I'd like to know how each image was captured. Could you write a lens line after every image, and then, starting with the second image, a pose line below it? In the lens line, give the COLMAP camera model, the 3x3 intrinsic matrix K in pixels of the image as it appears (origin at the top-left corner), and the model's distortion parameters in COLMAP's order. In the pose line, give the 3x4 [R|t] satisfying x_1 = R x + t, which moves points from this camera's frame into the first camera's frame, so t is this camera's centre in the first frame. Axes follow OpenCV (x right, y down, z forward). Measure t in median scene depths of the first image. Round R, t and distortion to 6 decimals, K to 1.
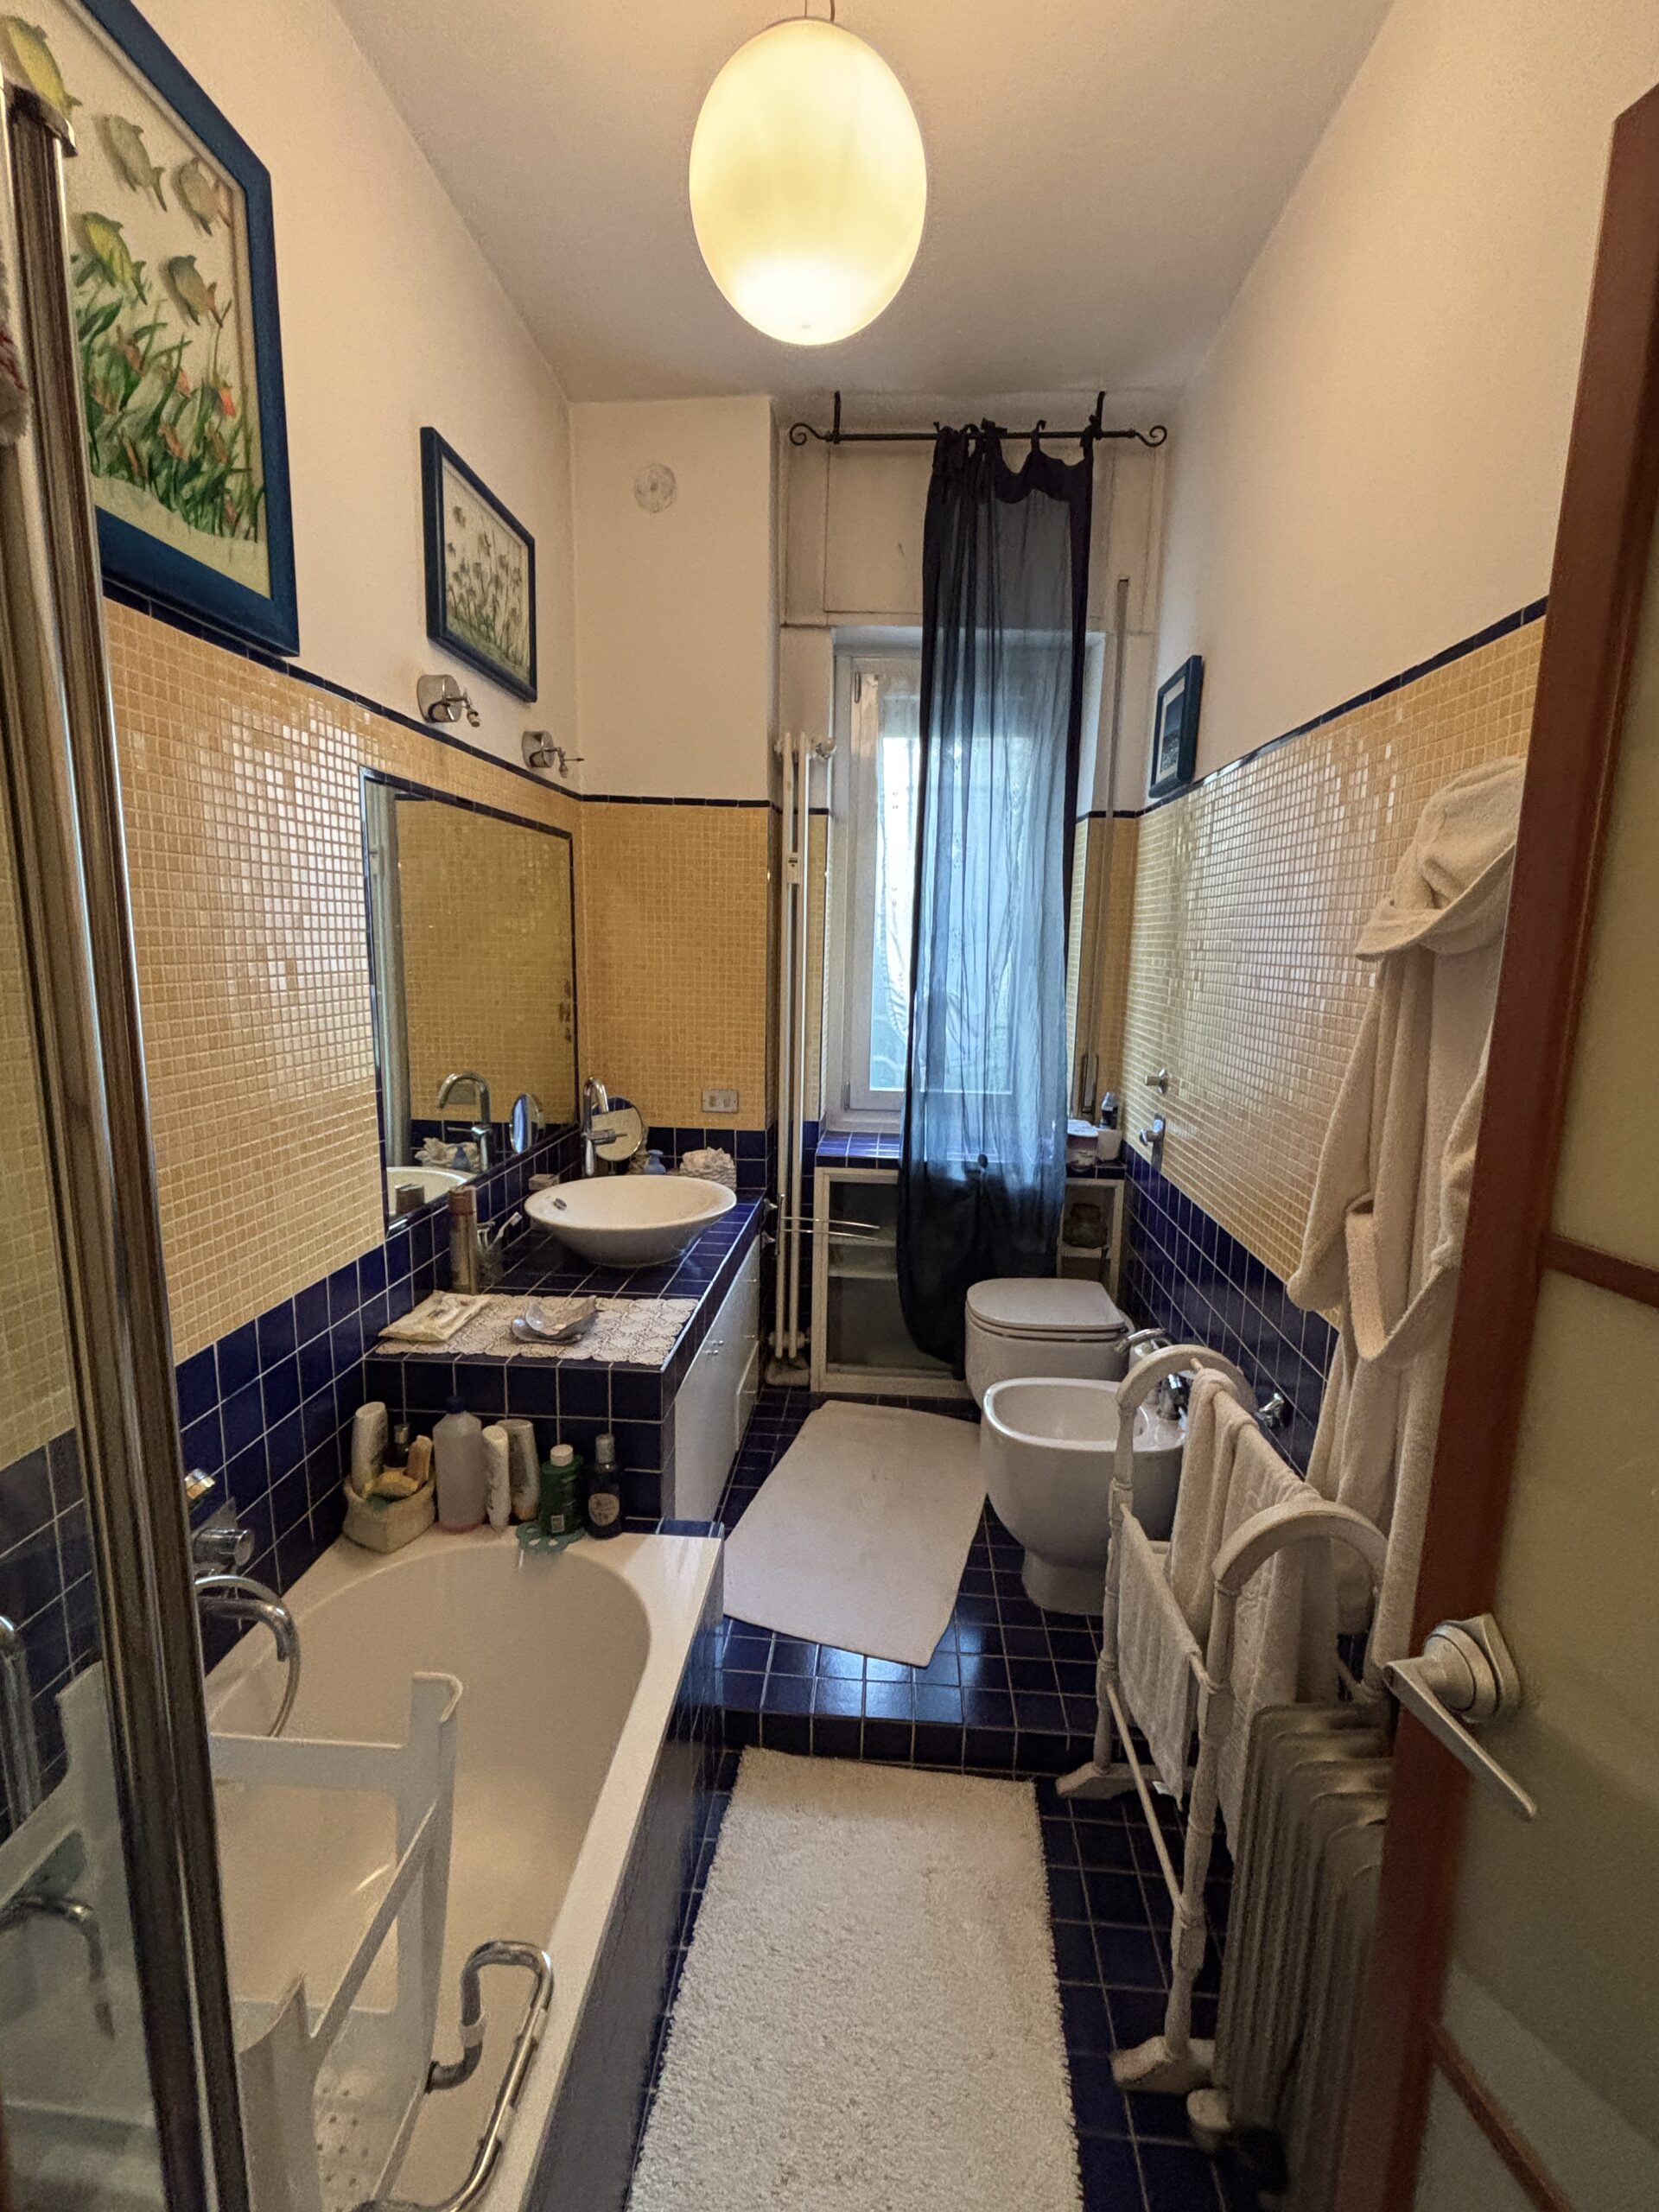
lens RADIAL K [[992.5, 0, 831.8], [0, 992.5, 1108.2], [0, 0, 1]] dist [0.003867, -0.012563]
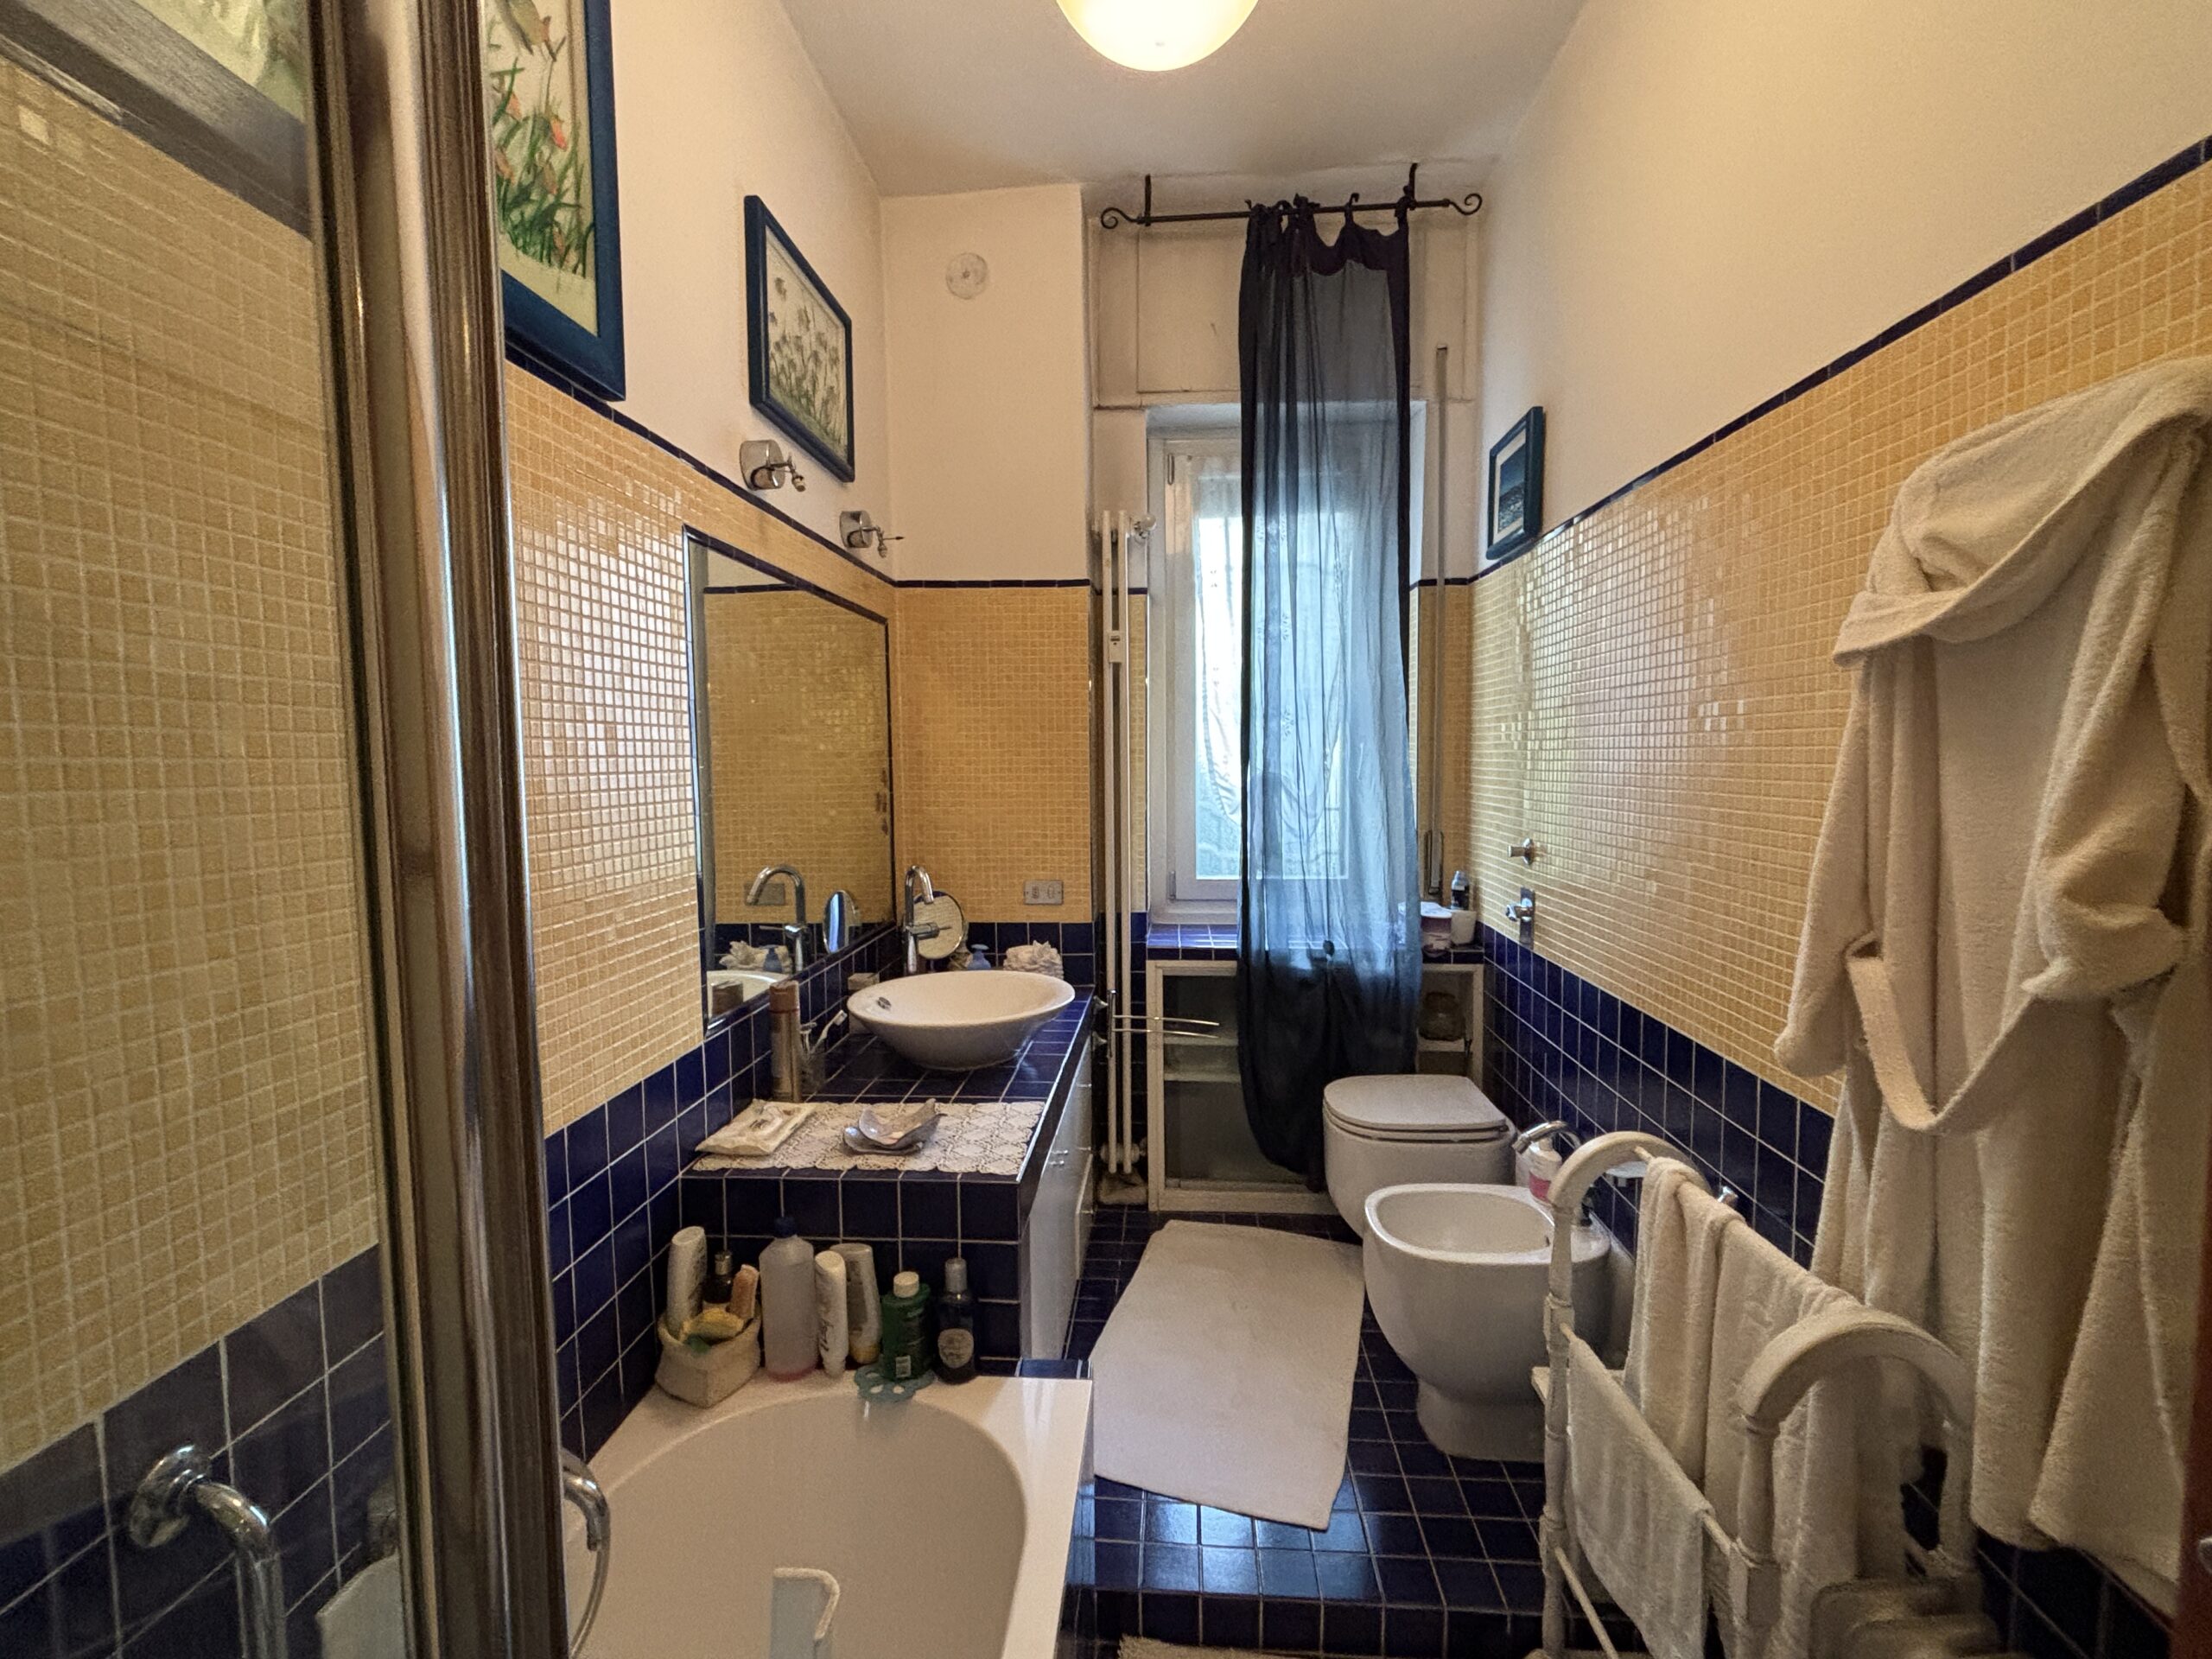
lens RADIAL K [[999.5, 0, 1102.0], [0, 999.5, 825.1], [0, 0, 1]] dist [-0.004238, -0.001570]
pose [[0.999376, -0.032866, -0.012935, -0.061687], [0.031440, 0.994672, -0.098182, 0.033296], [0.016093, 0.097714, 0.995084, 0.076058]]
